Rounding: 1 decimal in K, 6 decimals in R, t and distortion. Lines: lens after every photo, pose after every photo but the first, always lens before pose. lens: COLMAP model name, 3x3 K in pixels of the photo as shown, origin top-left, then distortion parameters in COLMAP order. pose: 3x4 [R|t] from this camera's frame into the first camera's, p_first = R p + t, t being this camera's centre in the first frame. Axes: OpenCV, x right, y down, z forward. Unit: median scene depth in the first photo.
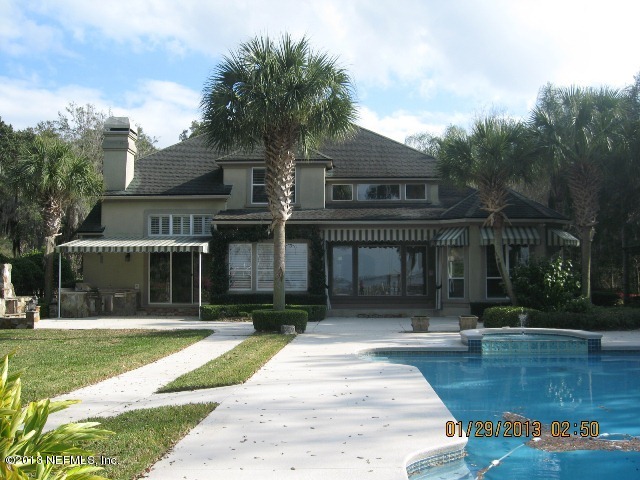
lens RADIAL K [[680.0, 0, 320.0], [0, 680.0, 240.0], [0, 0, 1]] dist [-0.077569, 0.000406]
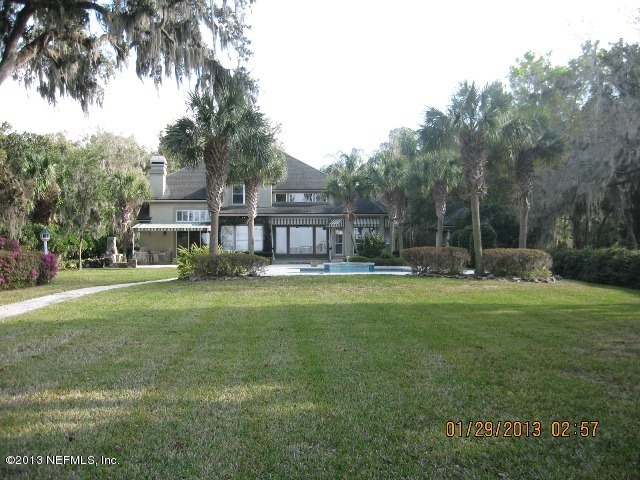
lens RADIAL K [[680.0, 0, 320.0], [0, 680.0, 240.0], [0, 0, 1]] dist [-0.077569, 0.000406]
pose [[0.996557, -0.003074, 0.082856, -0.015936], [-0.000539, 0.999051, 0.043550, -0.039134], [-0.082911, -0.043445, 0.995610, -0.932057]]
